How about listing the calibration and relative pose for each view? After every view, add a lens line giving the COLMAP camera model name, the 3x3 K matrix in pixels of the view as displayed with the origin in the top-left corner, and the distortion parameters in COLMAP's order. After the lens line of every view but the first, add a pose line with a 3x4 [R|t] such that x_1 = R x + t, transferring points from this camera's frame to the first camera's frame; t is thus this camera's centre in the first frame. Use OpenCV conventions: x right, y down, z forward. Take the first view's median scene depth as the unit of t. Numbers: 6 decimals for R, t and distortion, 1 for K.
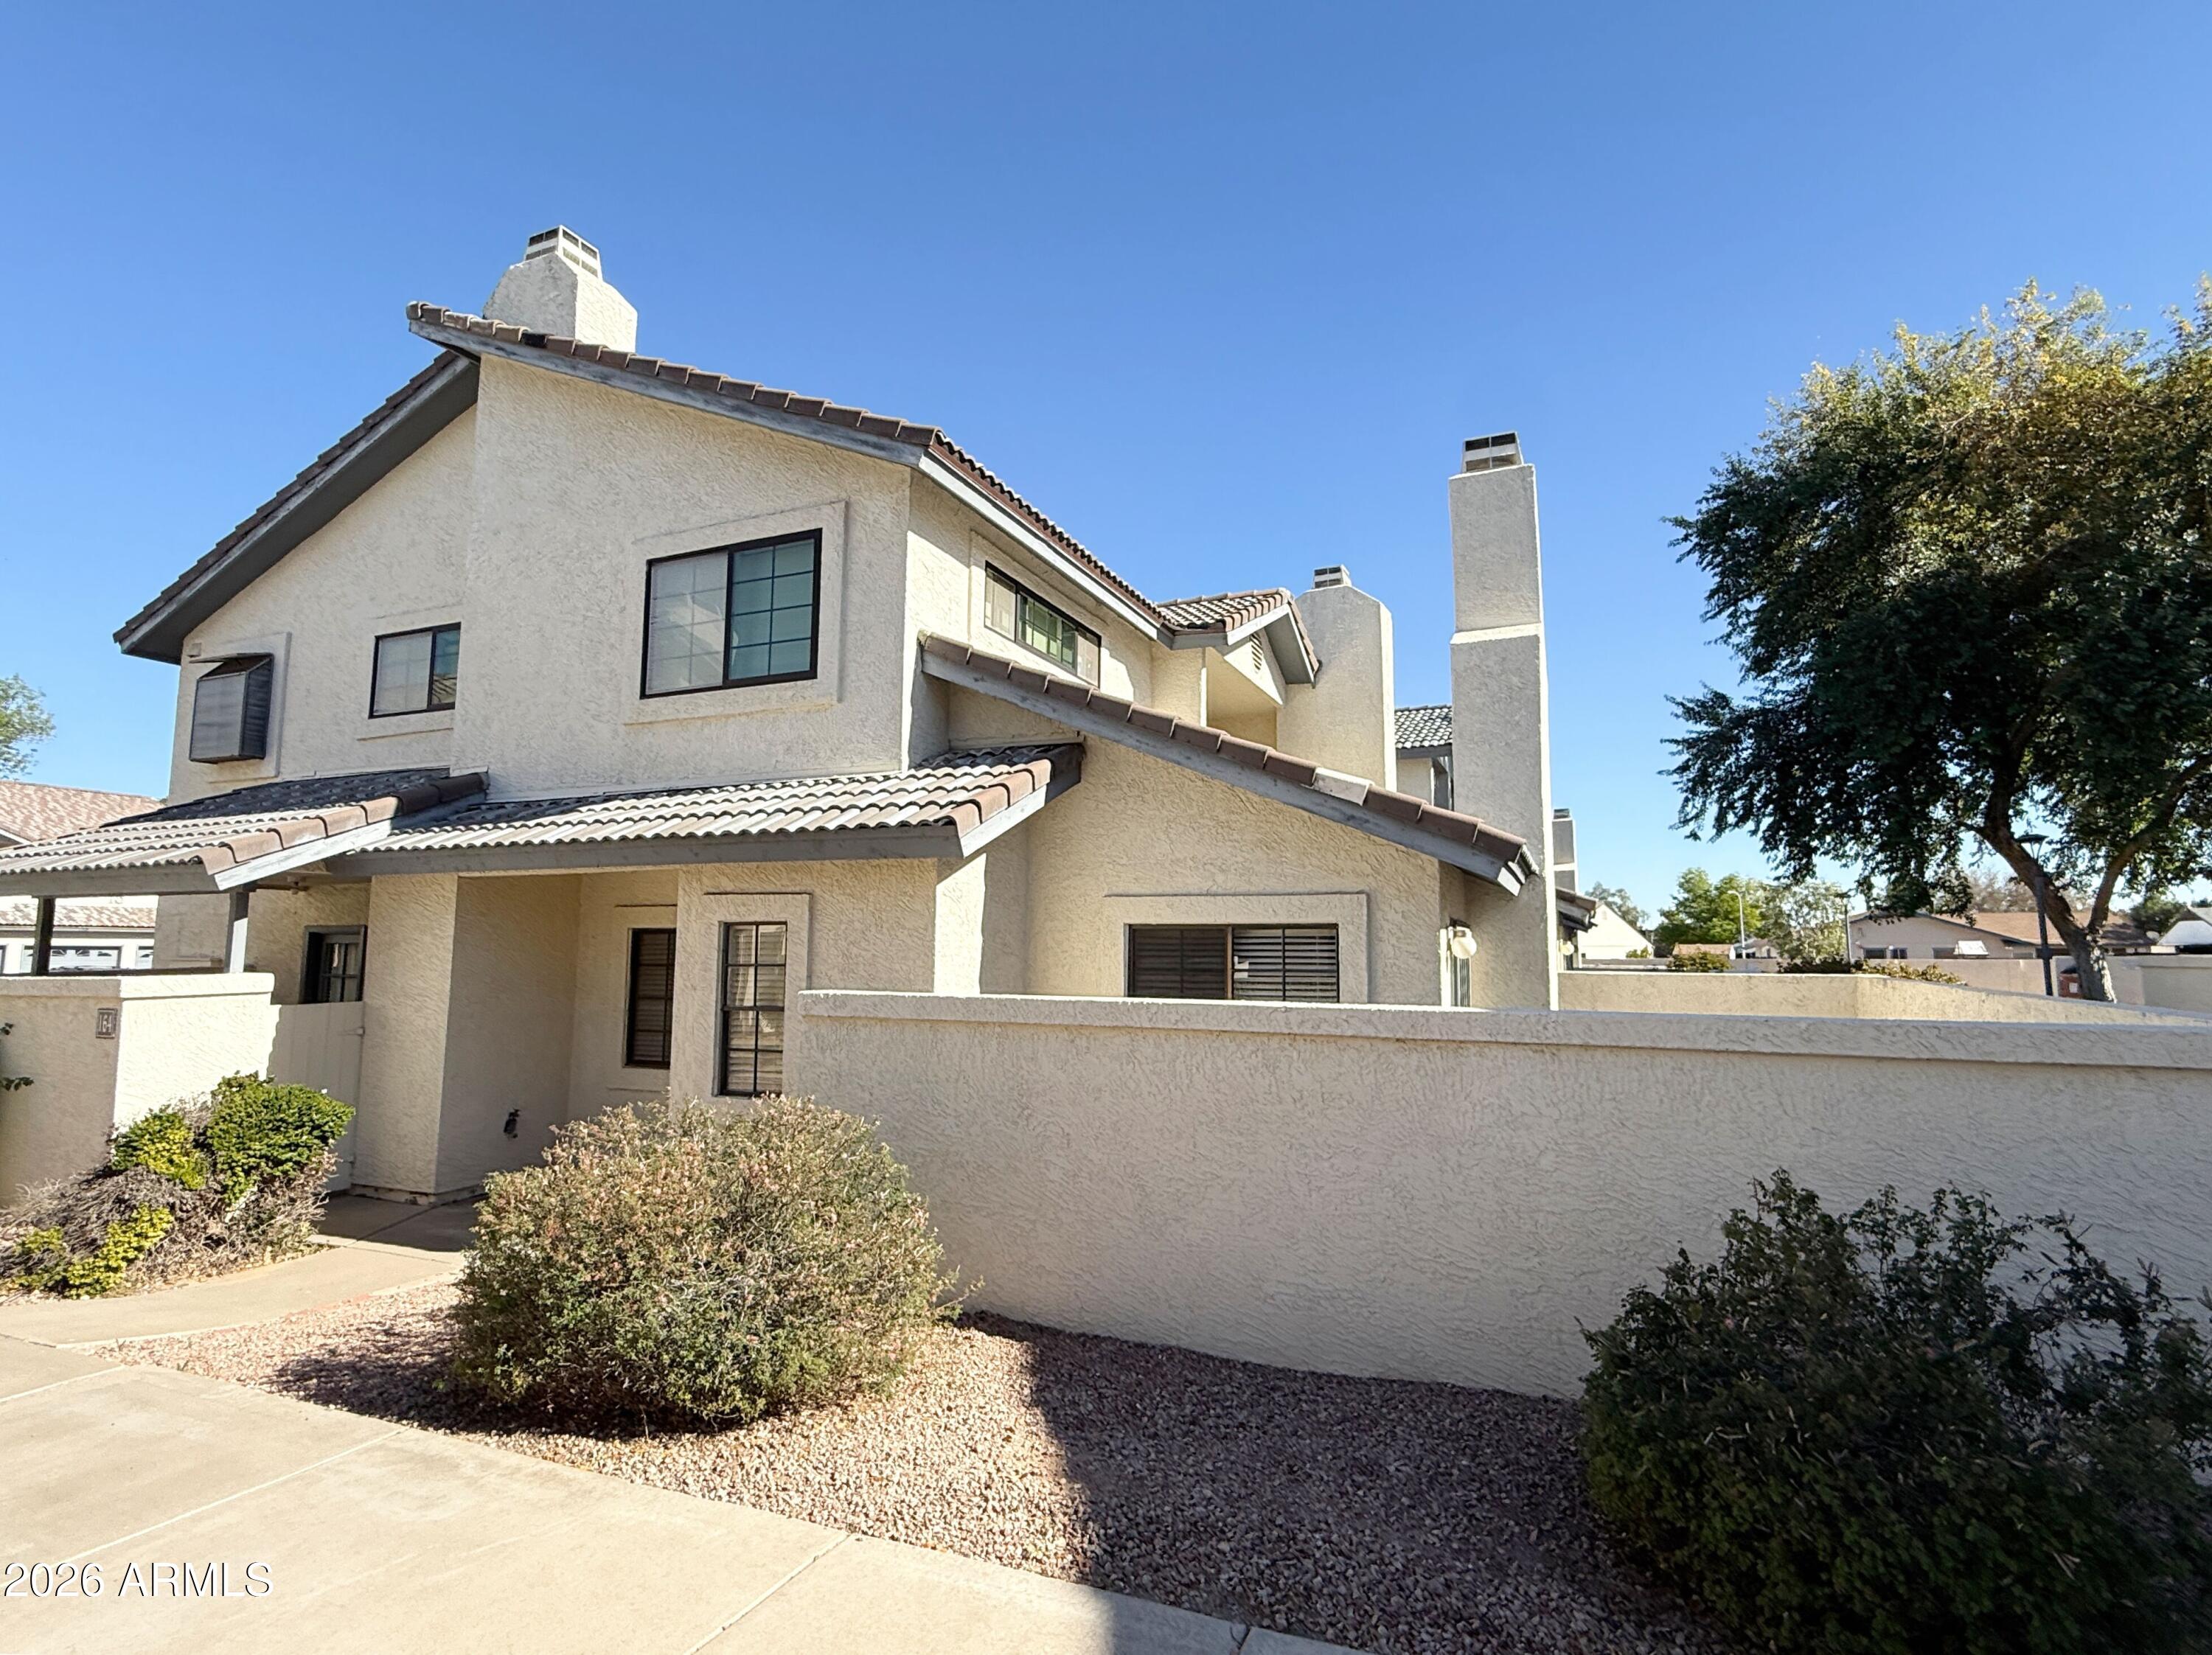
lens RADIAL K [[1110.9, 0, 1110.9], [0, 1110.9, 826.1], [0, 0, 1]] dist [-0.000814, -0.000583]
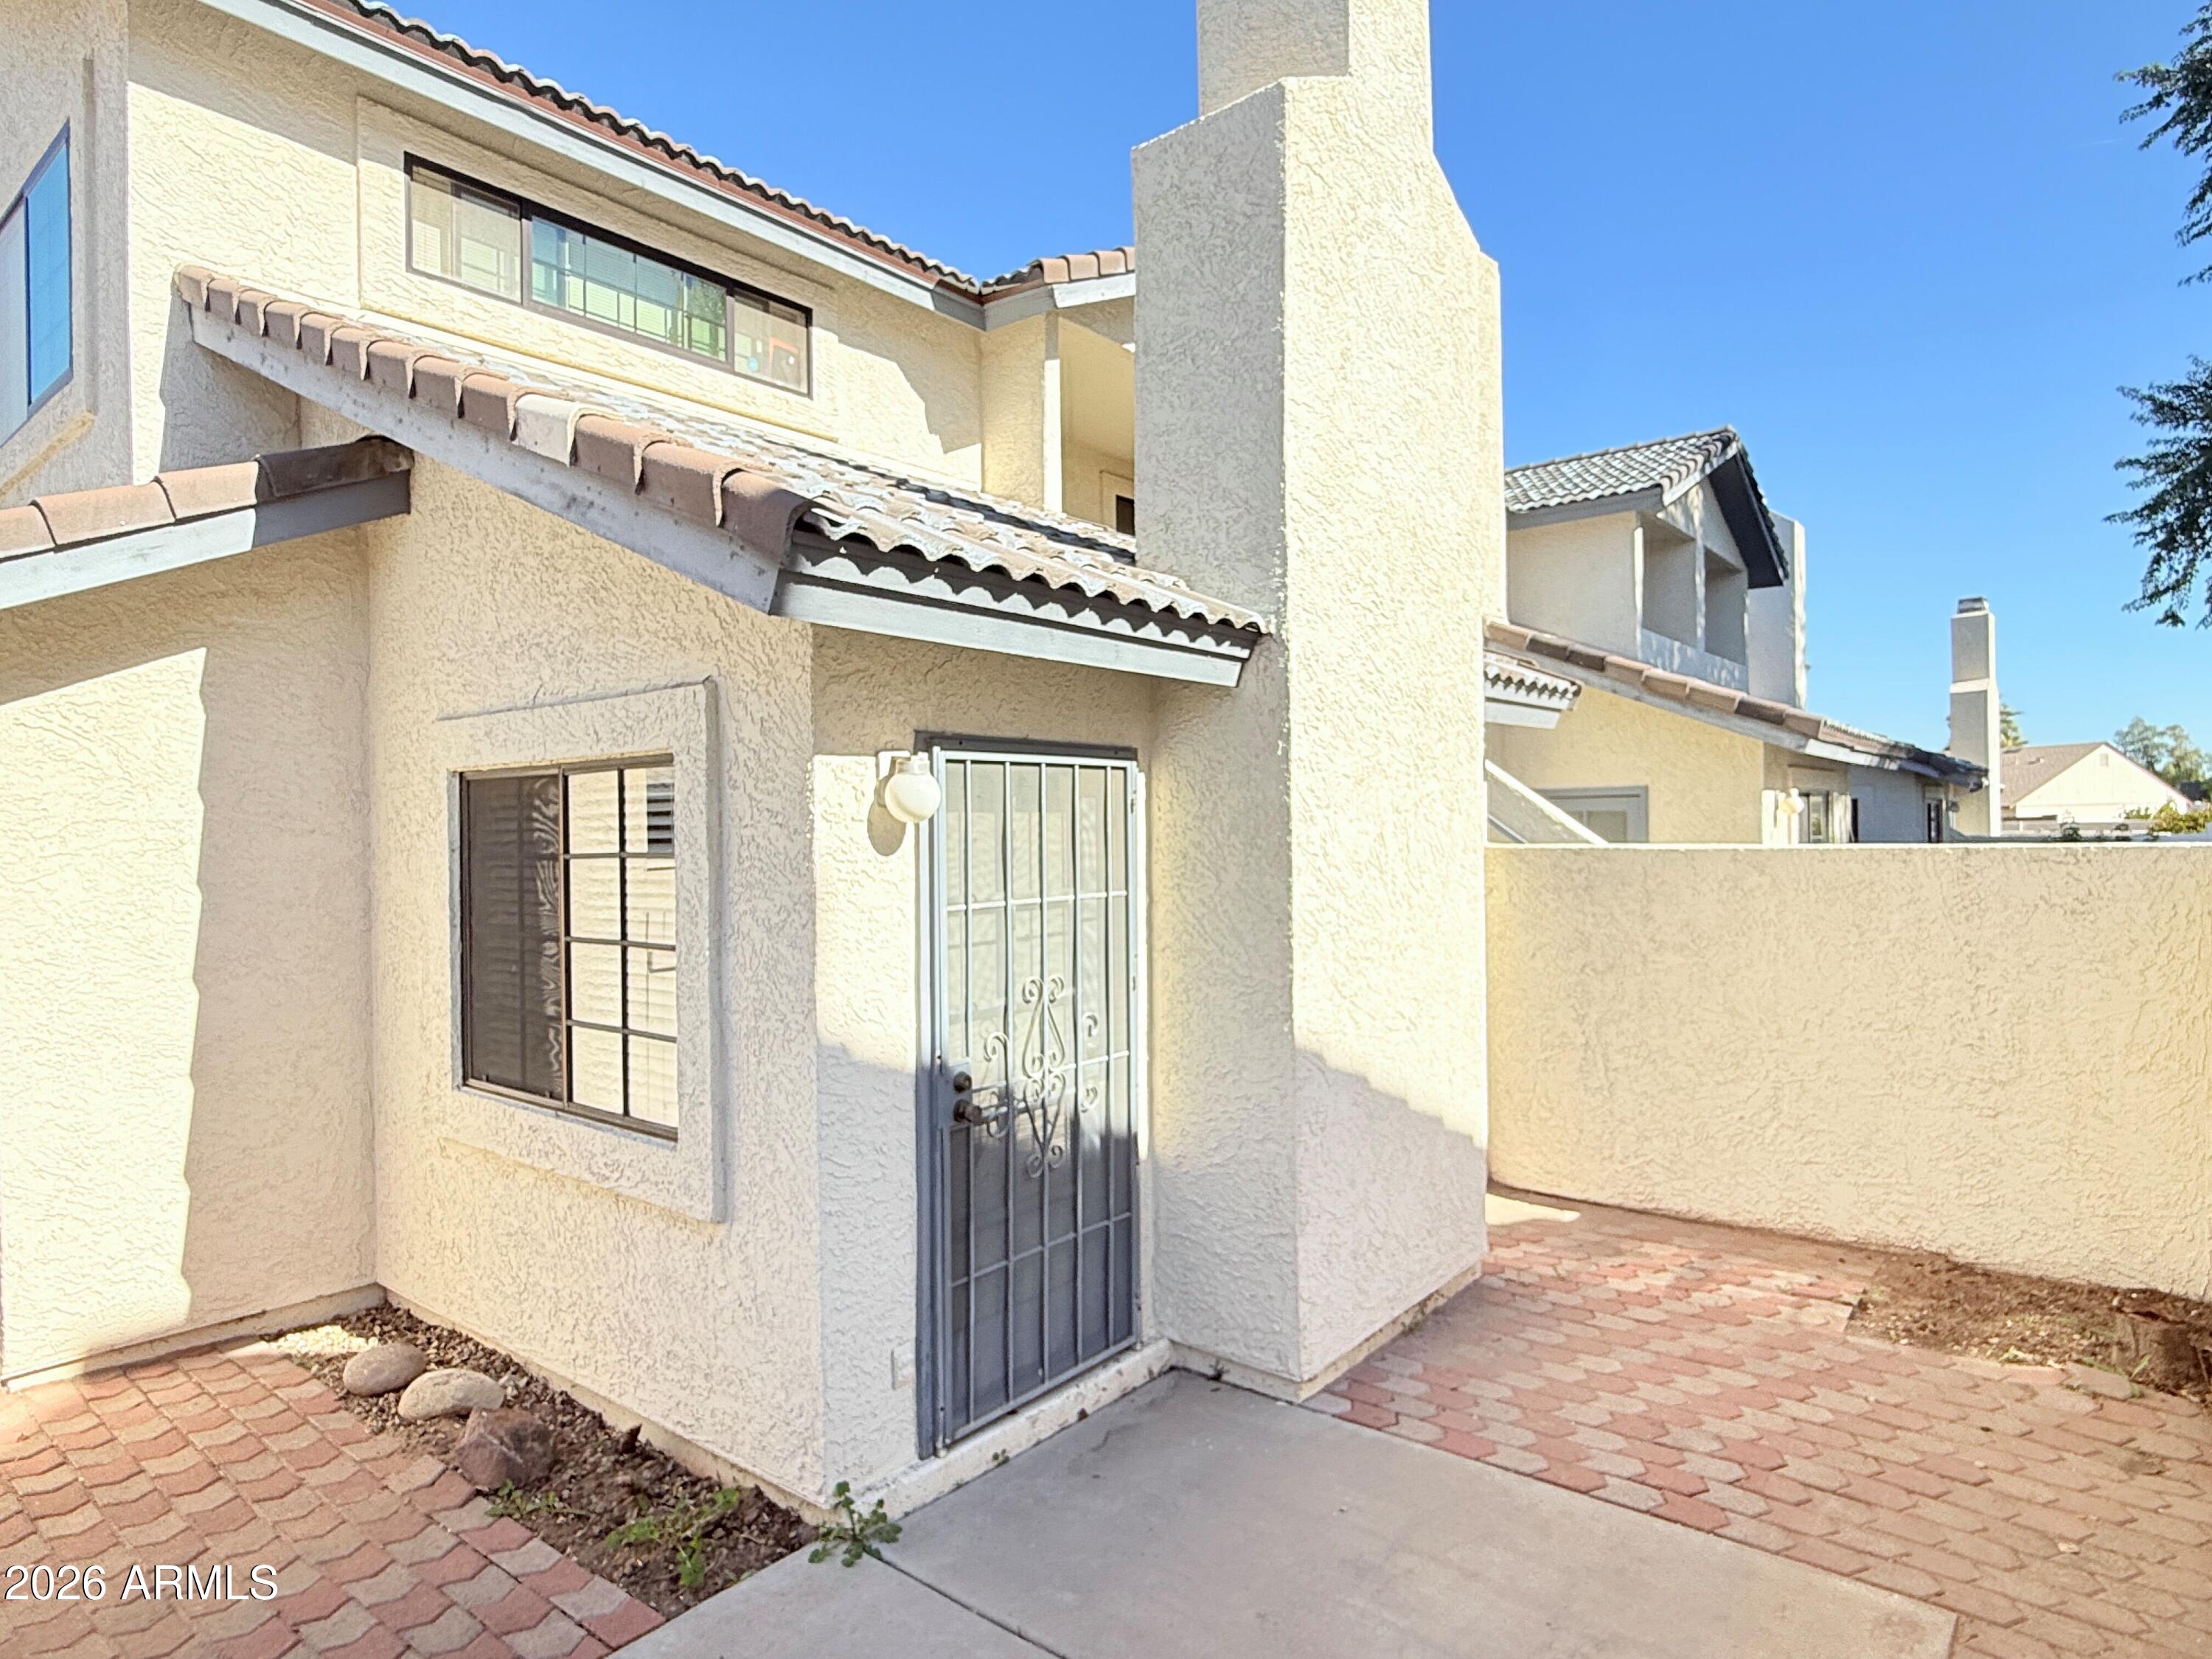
lens RADIAL K [[1269.6, 0, 1111.2], [0, 1269.6, 828.2], [0, 0, 1]] dist [-0.001244, -0.001658]
pose [[0.961316, -0.018599, -0.274821, 0.466204], [0.049223, 0.993257, 0.104960, 0.065012], [0.271016, -0.114427, 0.955749, 0.487208]]
